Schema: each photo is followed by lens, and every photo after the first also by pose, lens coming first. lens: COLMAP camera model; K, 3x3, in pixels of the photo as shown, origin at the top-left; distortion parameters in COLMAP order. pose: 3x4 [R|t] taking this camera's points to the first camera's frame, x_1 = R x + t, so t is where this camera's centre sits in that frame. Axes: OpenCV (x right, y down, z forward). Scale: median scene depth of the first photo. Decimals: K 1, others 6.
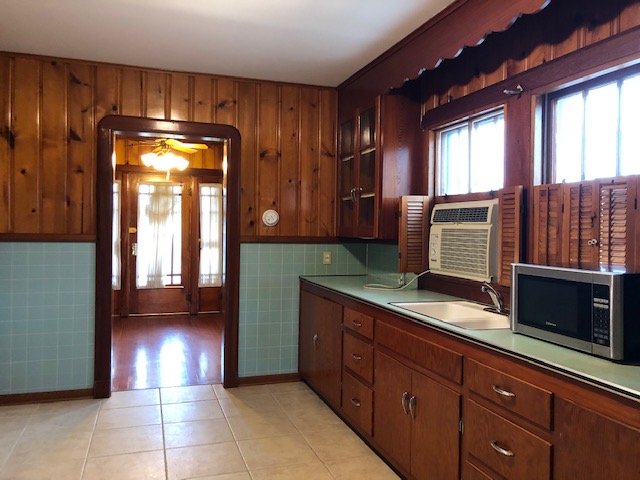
lens RADIAL K [[534.9, 0, 320.7], [0, 534.9, 229.8], [0, 0, 1]] dist [0.060363, -0.049486]
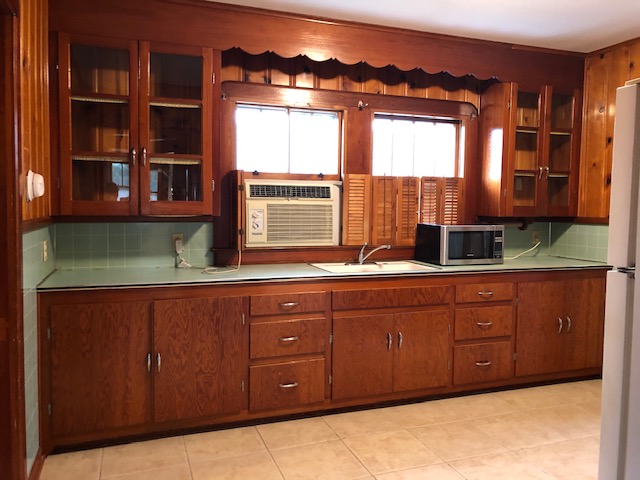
lens RADIAL K [[534.9, 0, 317.5], [0, 534.9, 233.9], [0, 0, 1]] dist [0.060363, -0.049486]
pose [[-0.047115, -0.067244, 0.996623, -0.944736], [-0.007882, 0.997725, 0.066946, -0.015796], [-0.998858, -0.004701, -0.047538, 1.070853]]
